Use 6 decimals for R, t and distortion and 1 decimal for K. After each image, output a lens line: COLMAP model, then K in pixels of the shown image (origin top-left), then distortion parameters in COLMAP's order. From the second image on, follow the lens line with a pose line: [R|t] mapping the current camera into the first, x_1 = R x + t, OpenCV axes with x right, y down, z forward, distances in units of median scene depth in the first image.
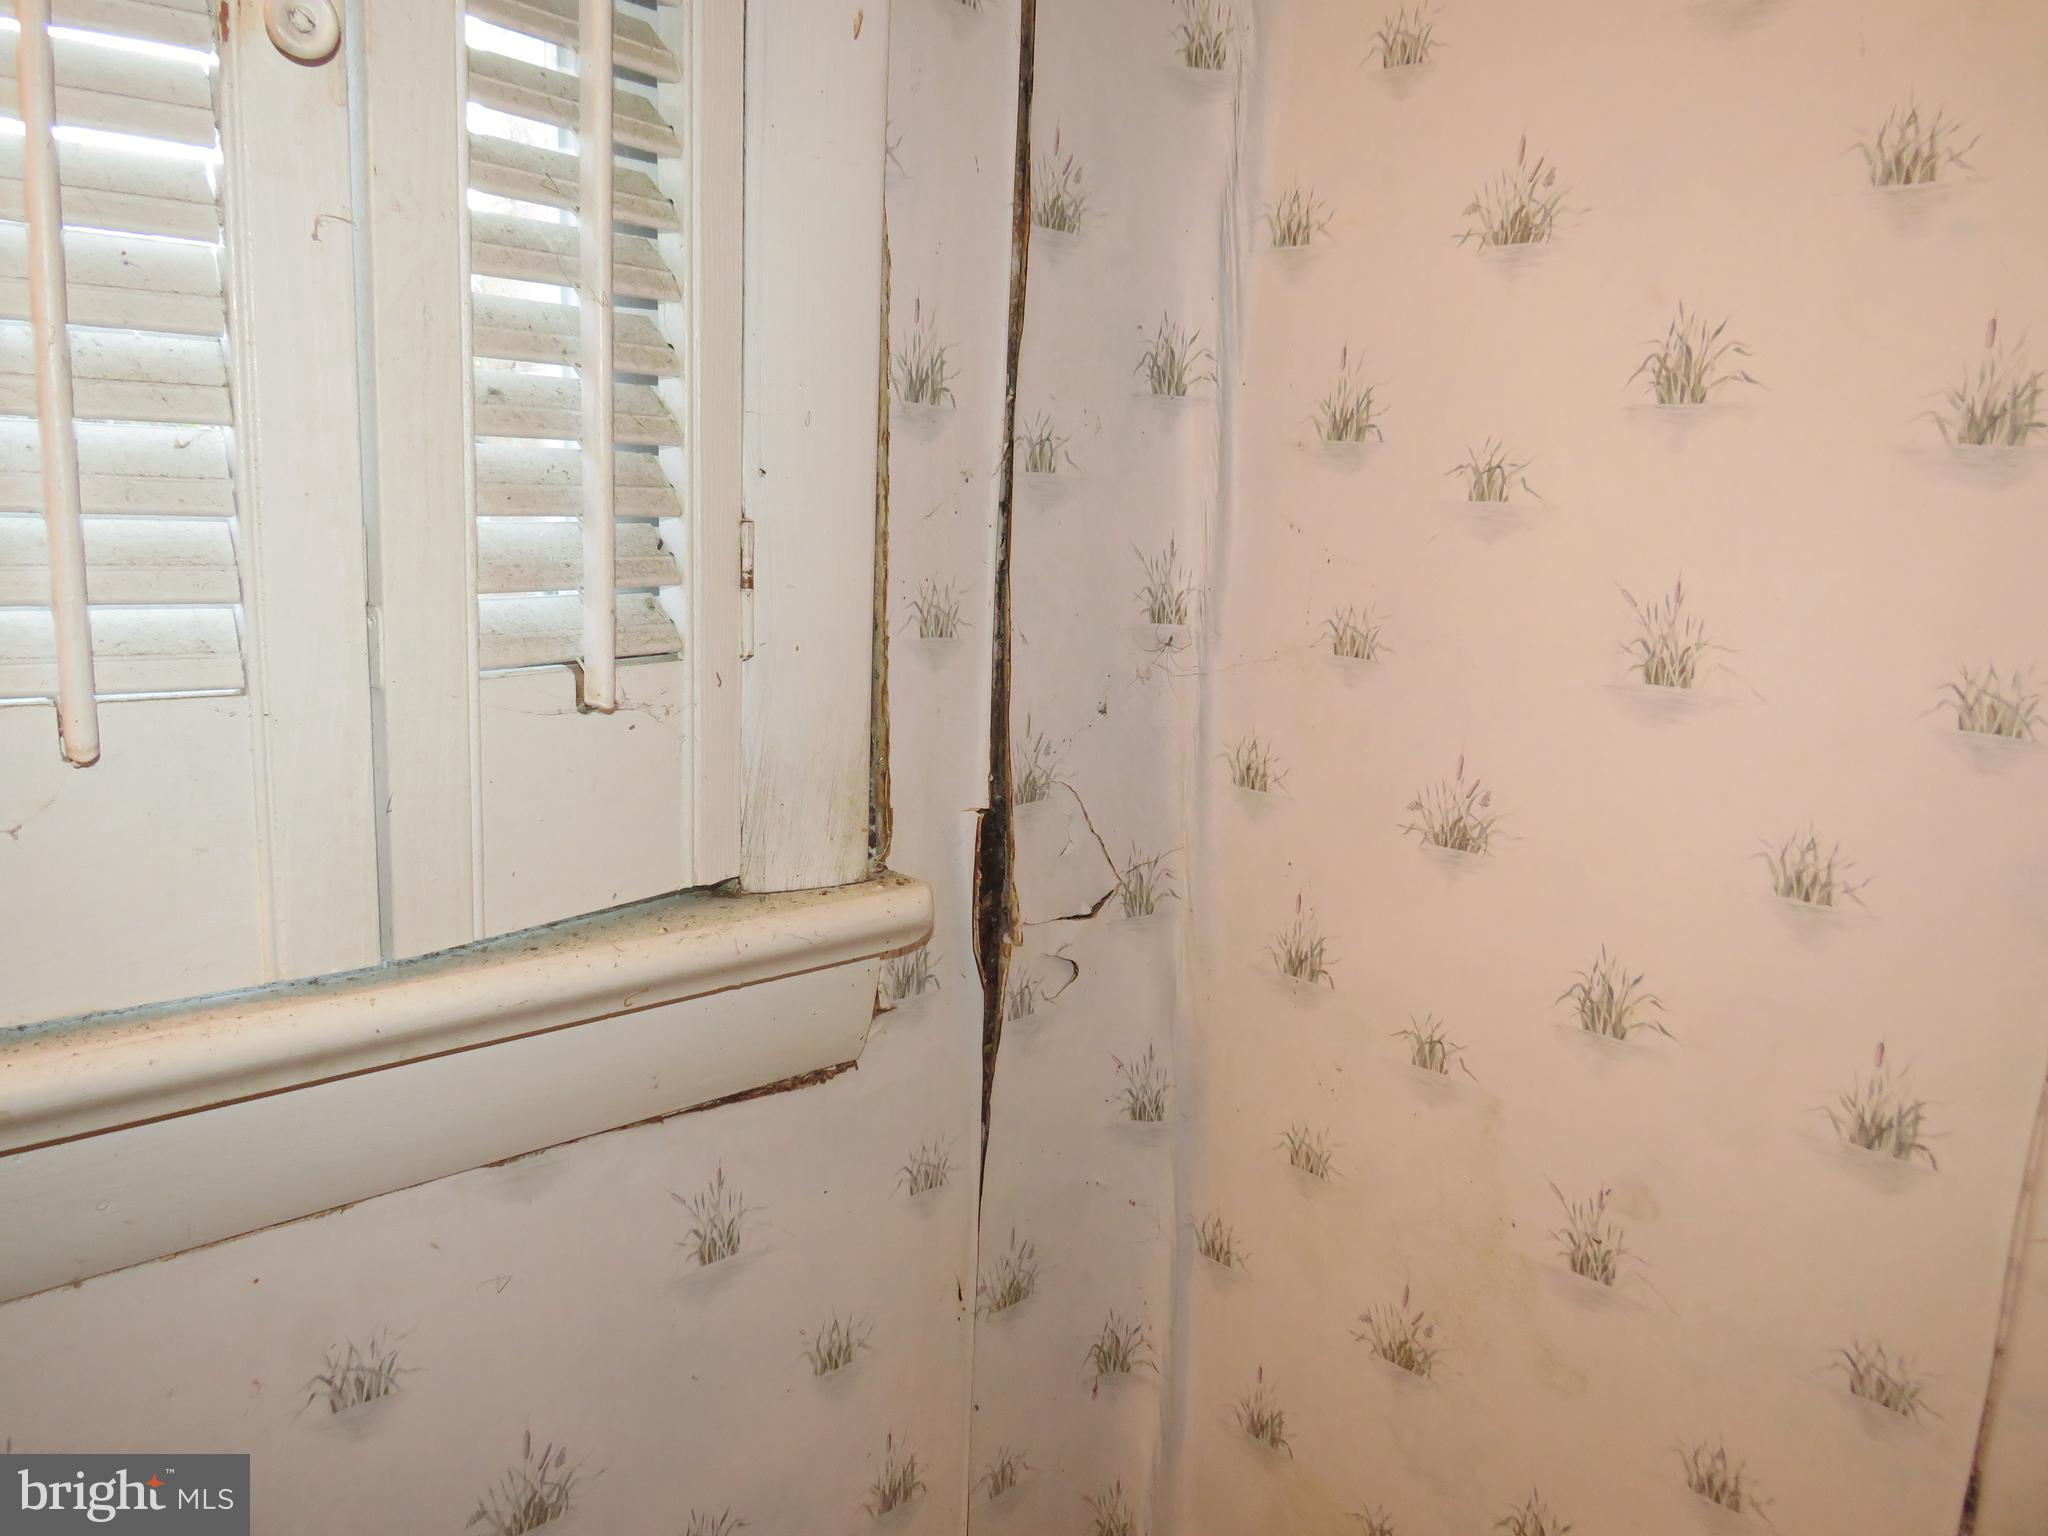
lens RADIAL K [[1474.9, 0, 1017.2], [0, 1474.9, 759.1], [0, 0, 1]] dist [0.012812, -0.006013]
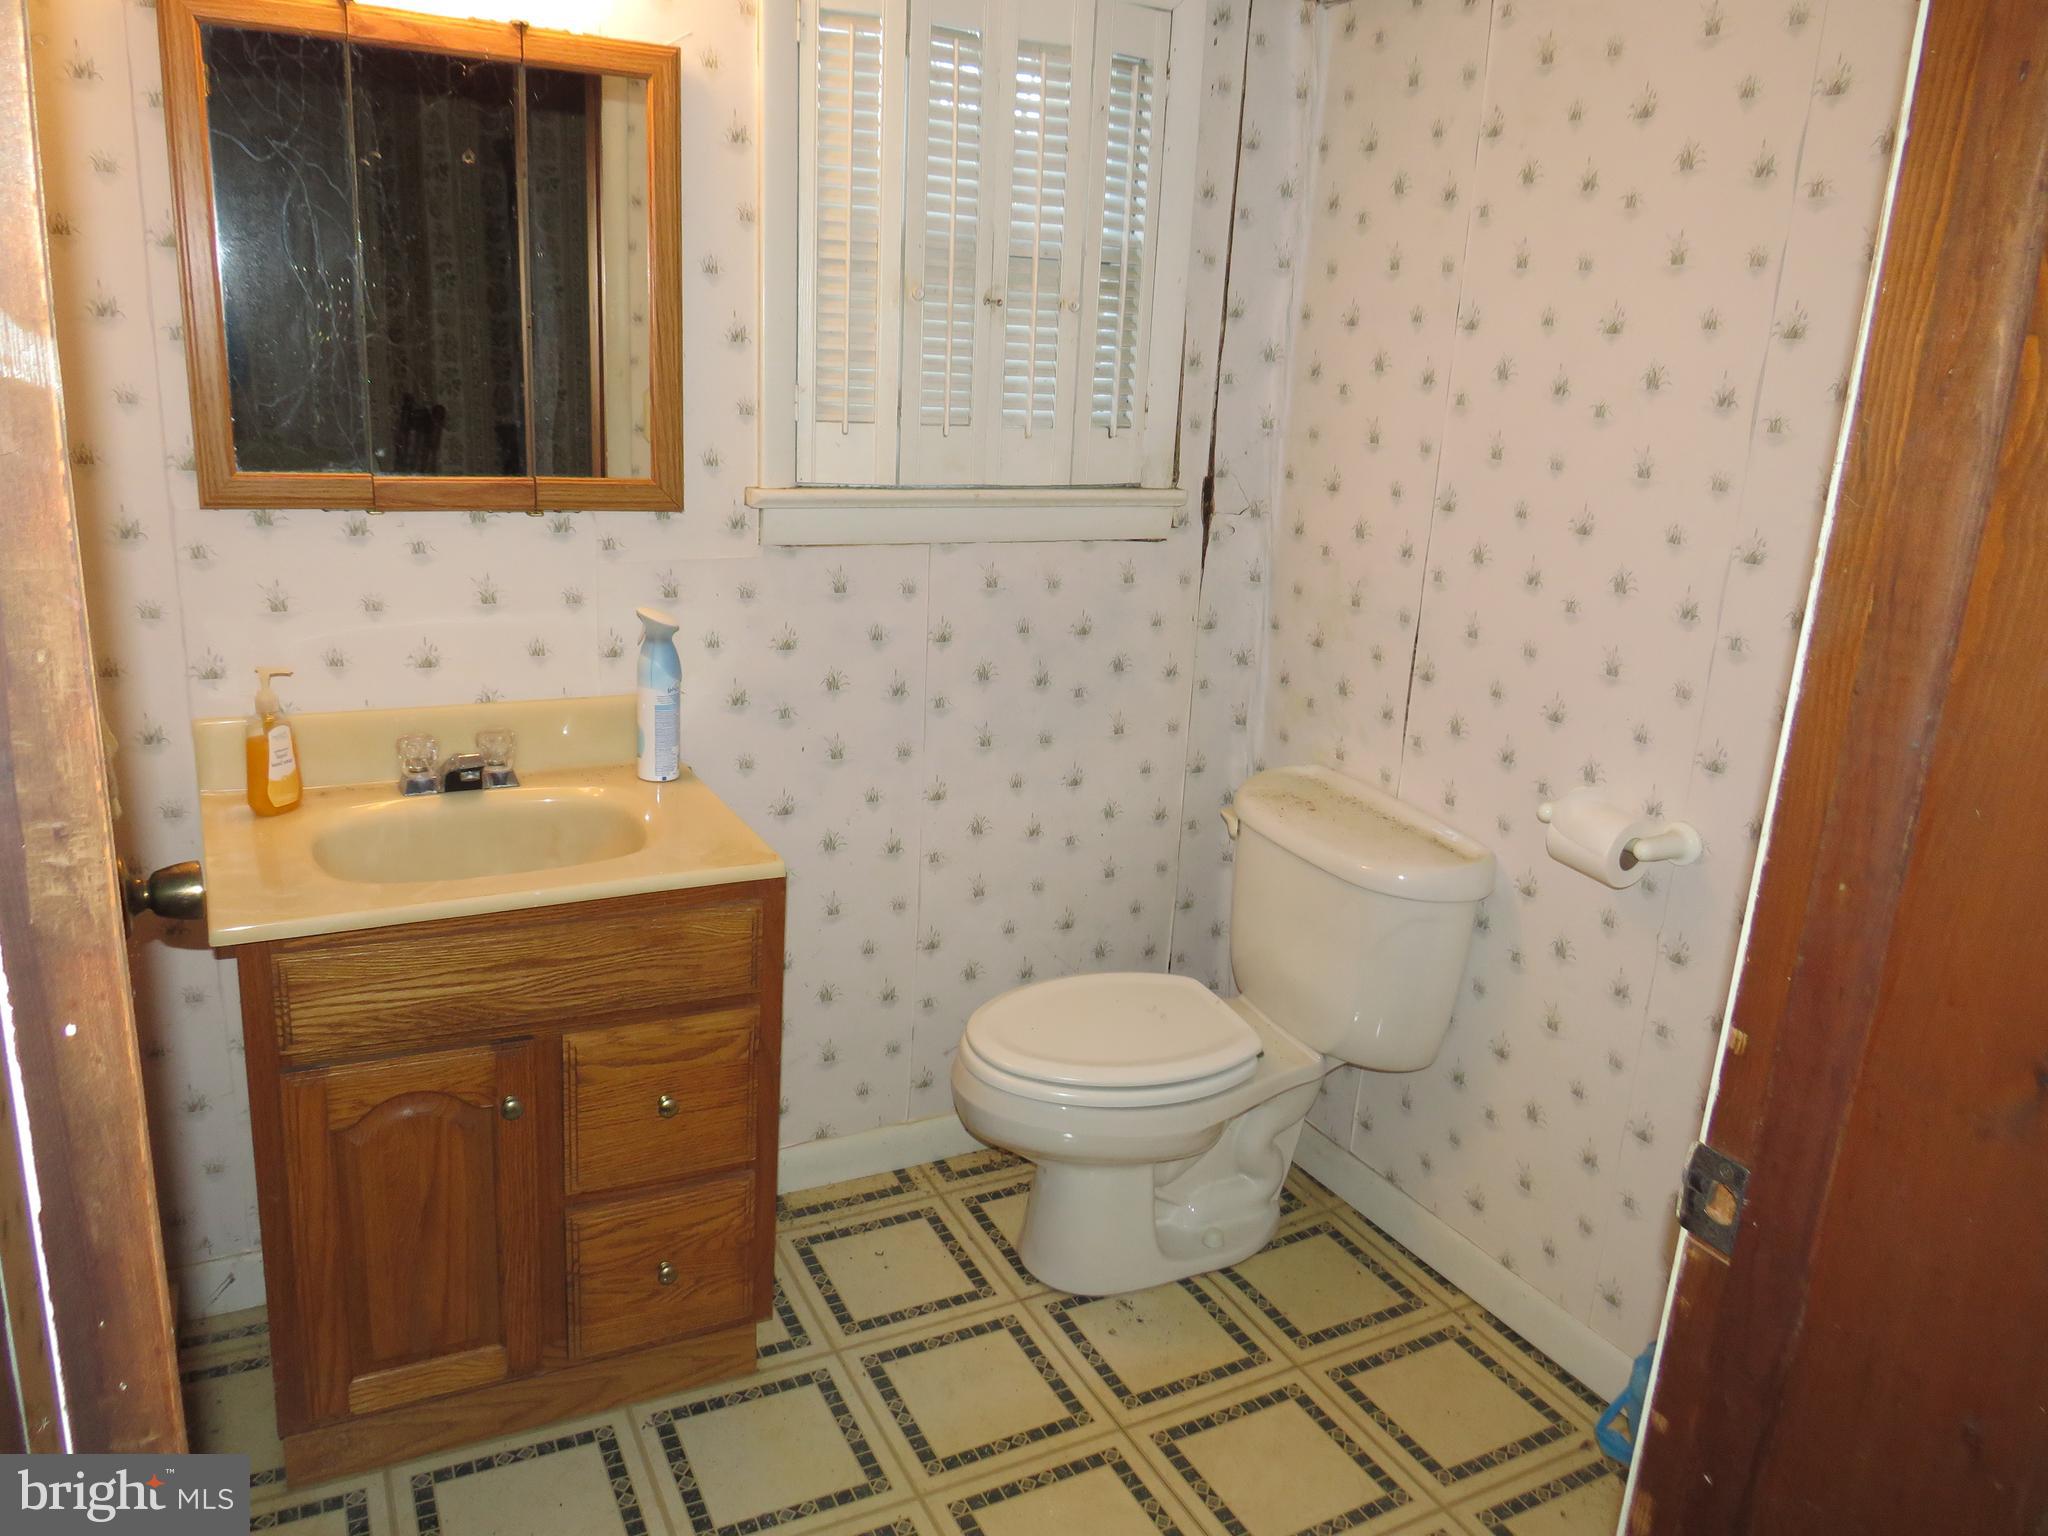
lens RADIAL K [[1474.9, 0, 1036.9], [0, 1474.9, 766.4], [0, 0, 1]] dist [0.012812, -0.006013]
pose [[0.966455, 0.081395, -0.243596, 0.558760], [-0.059761, 0.993688, 0.094932, 0.455402], [0.249786, -0.077190, 0.965220, -2.891713]]
